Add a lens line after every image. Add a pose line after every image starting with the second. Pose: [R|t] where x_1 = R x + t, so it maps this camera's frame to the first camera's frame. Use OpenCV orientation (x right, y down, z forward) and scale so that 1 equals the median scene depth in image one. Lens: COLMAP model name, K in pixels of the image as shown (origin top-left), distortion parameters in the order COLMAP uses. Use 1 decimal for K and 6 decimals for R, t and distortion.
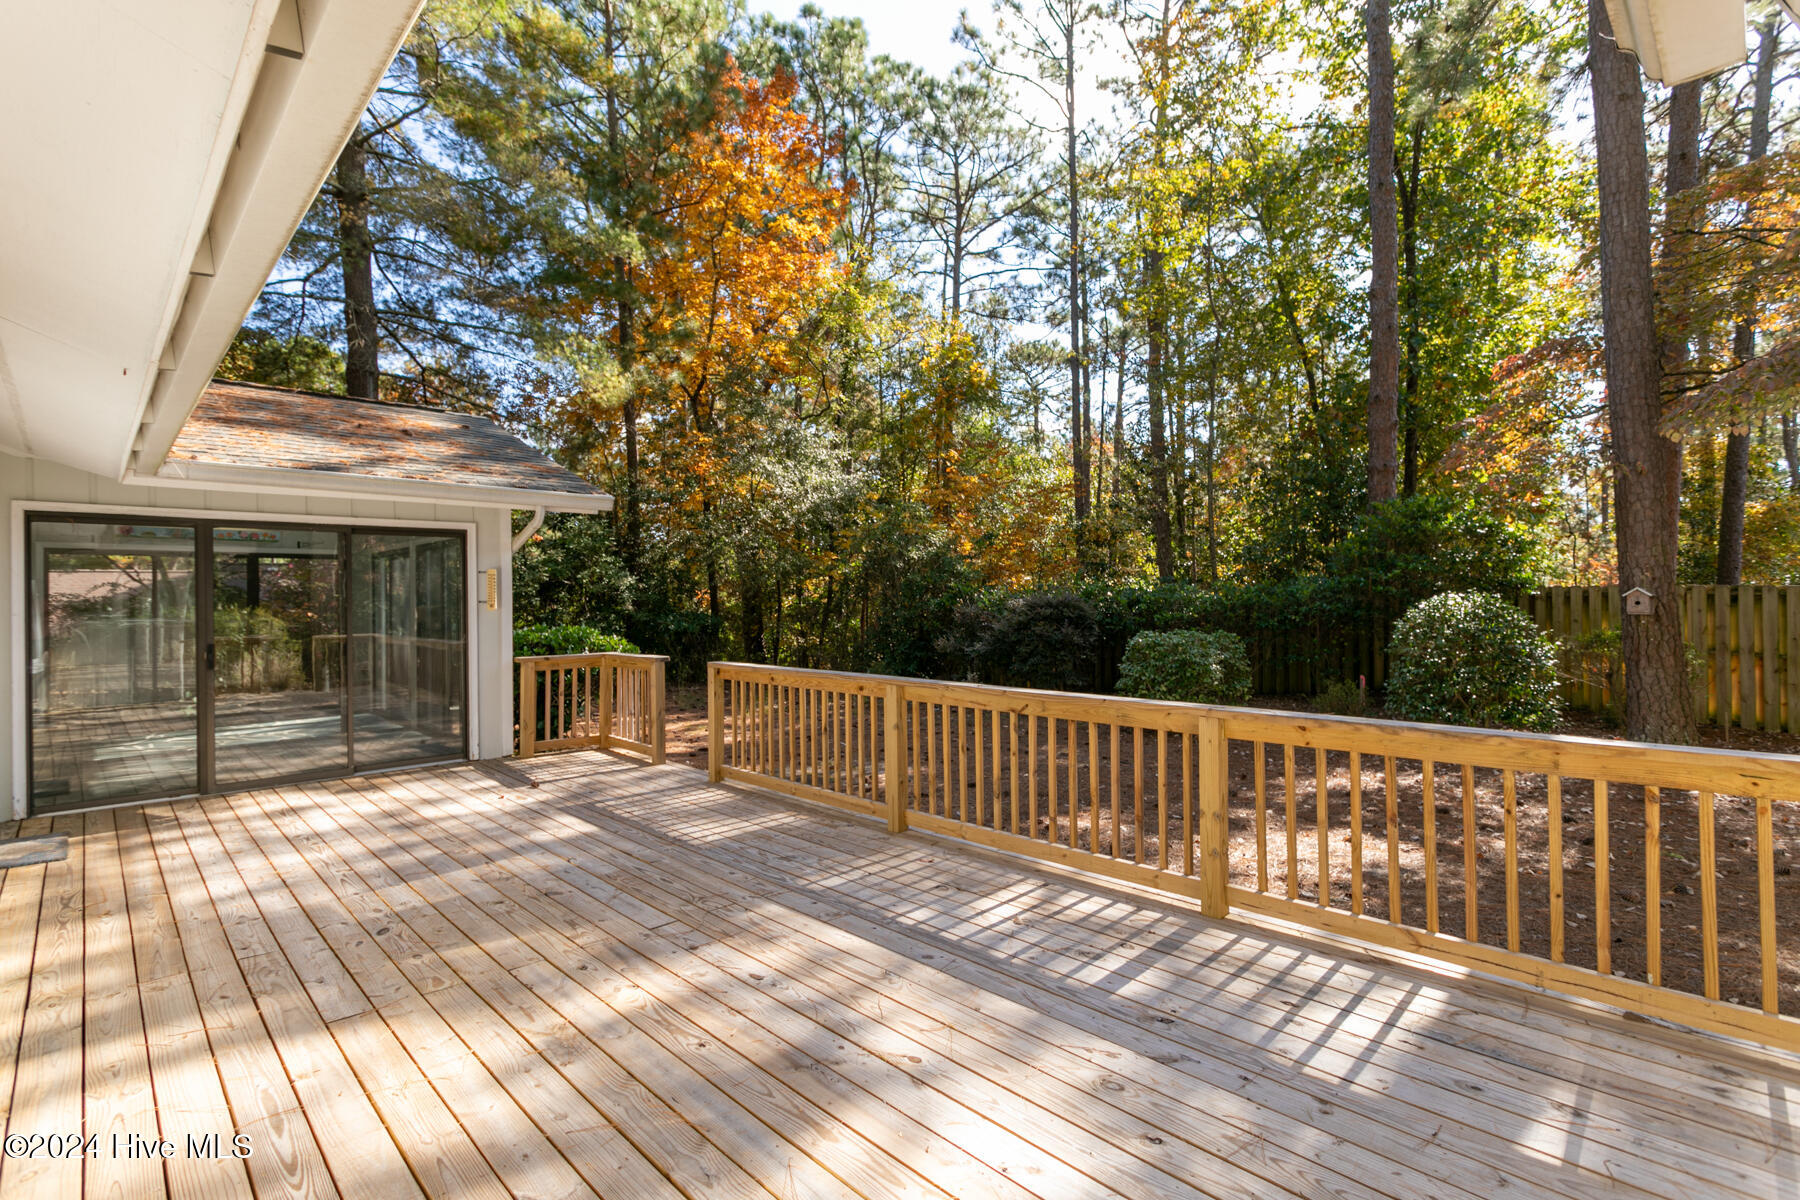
lens RADIAL K [[846.7, 0, 898.2], [0, 846.7, 593.6], [0, 0, 1]] dist [-0.000608, 0.000523]
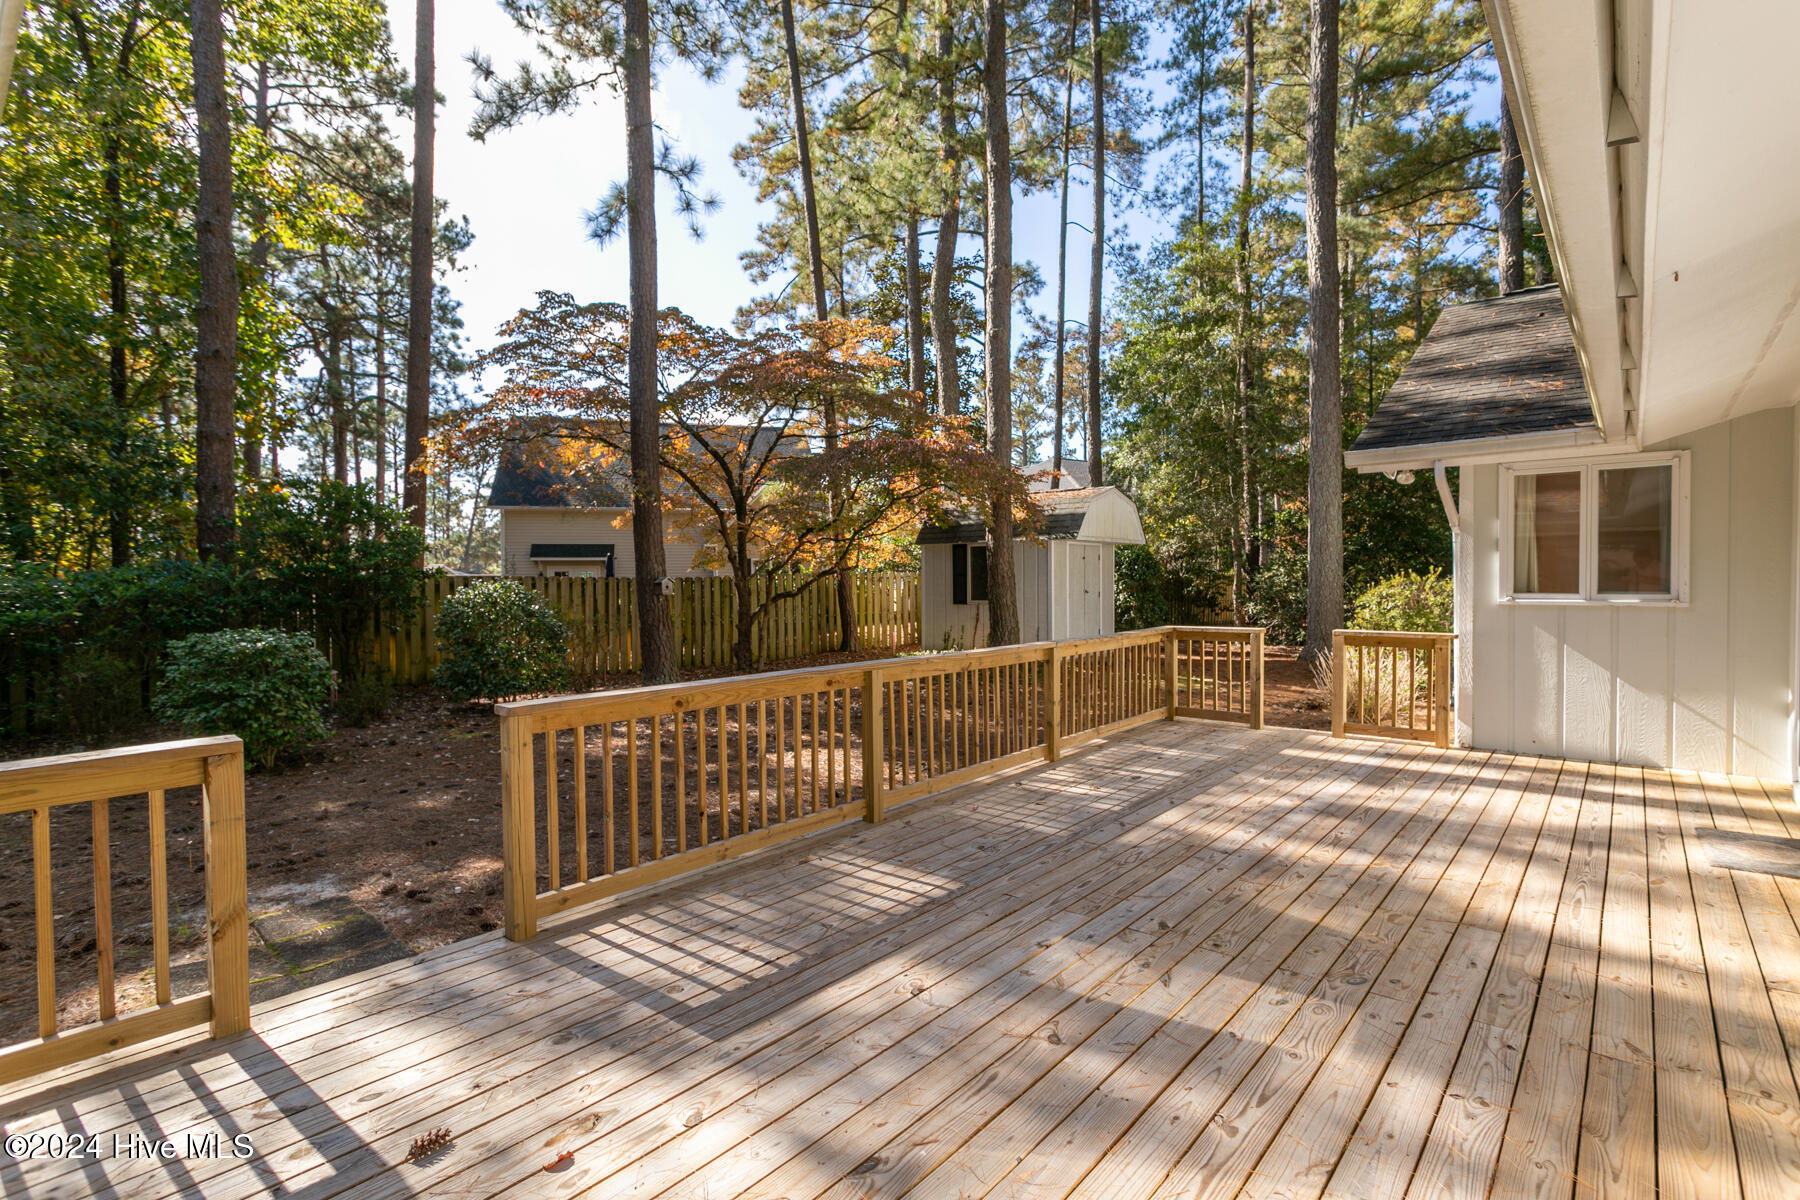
lens RADIAL K [[846.7, 0, 898.2], [0, 846.7, 593.6], [0, 0, 1]] dist [-0.000608, 0.000523]
pose [[-0.089092, -0.008535, 0.995987, -1.350125], [0.000833, 0.999962, 0.008644, 0.016876], [-0.996023, 0.001599, -0.089082, 1.480394]]
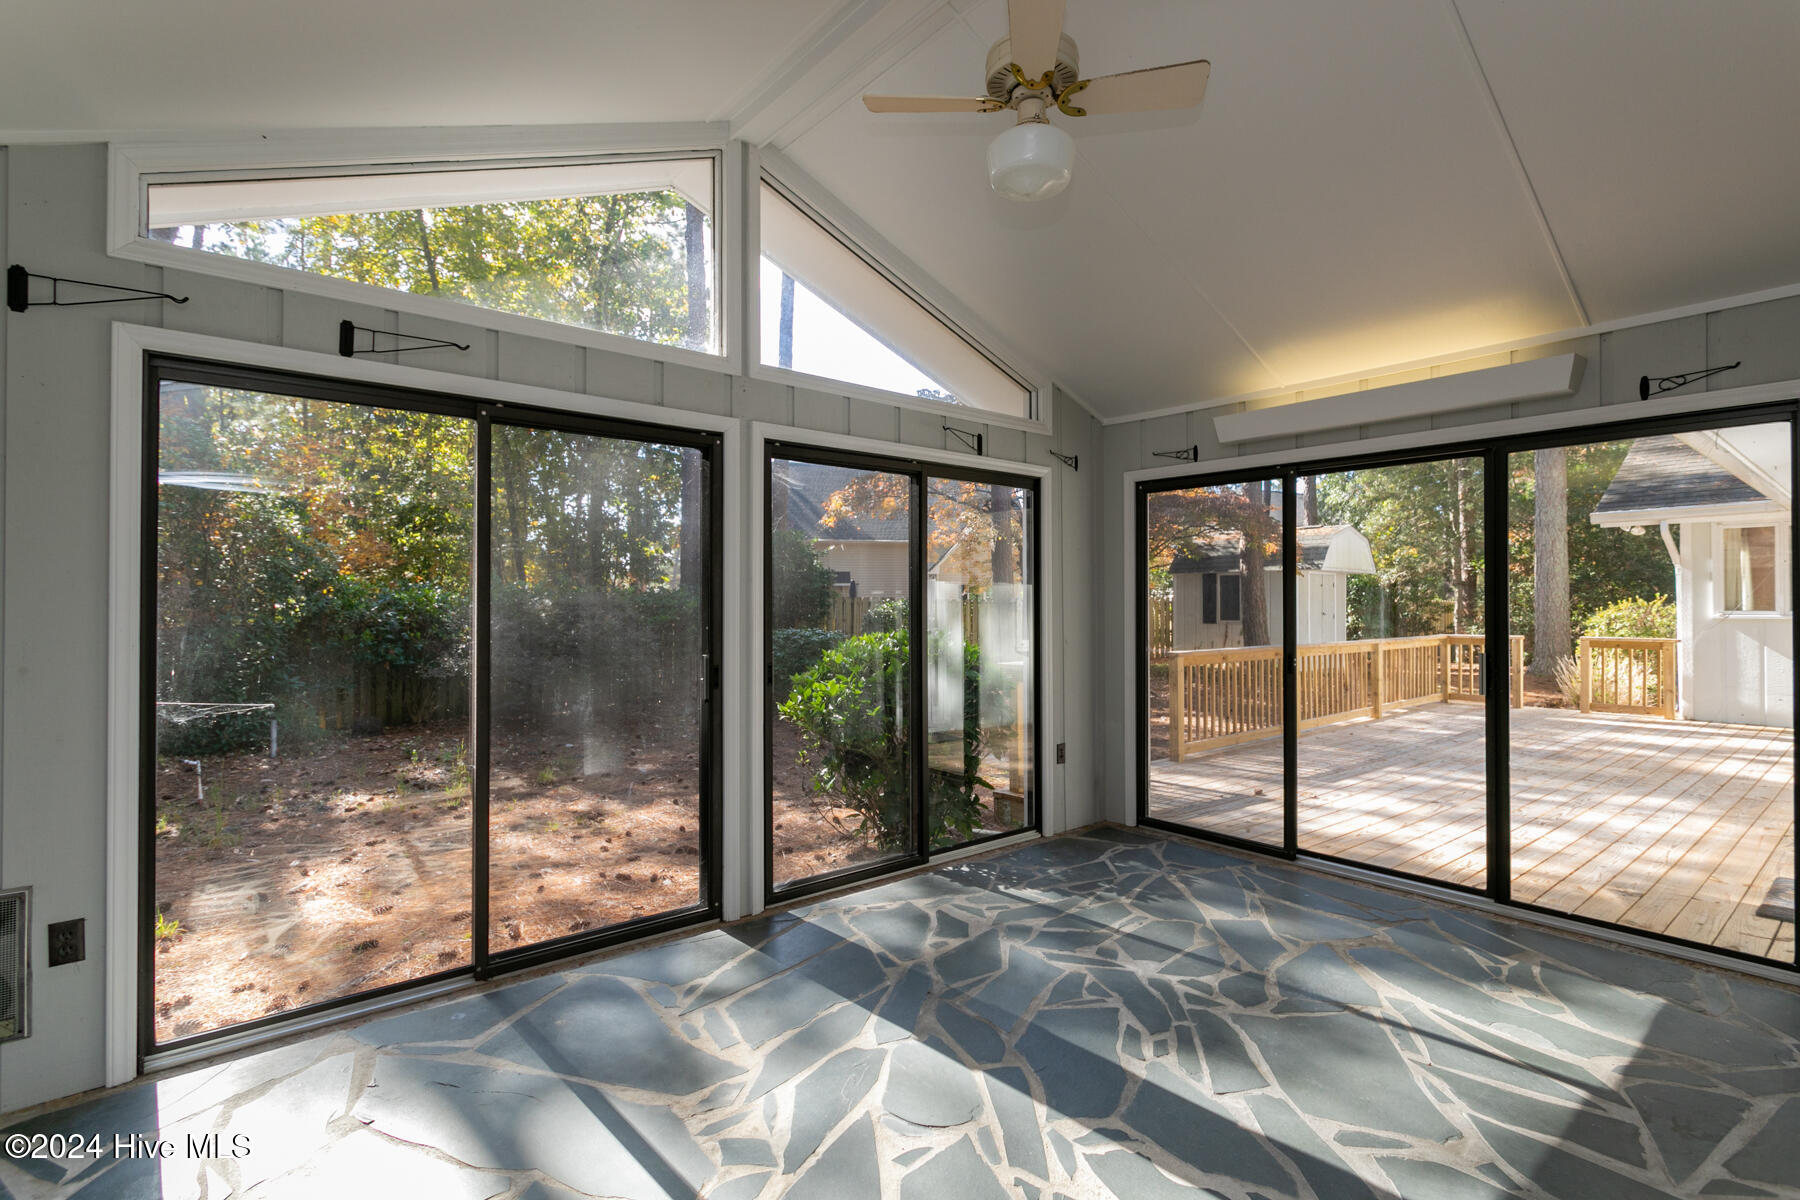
lens RADIAL K [[846.7, 0, 898.2], [0, 846.7, 593.6], [0, 0, 1]] dist [-0.000608, 0.000523]
pose [[0.077794, 0.022804, 0.996709, -2.418007], [-0.009086, 0.999713, -0.022164, 0.060879], [-0.996928, -0.007332, 0.077979, 2.307337]]
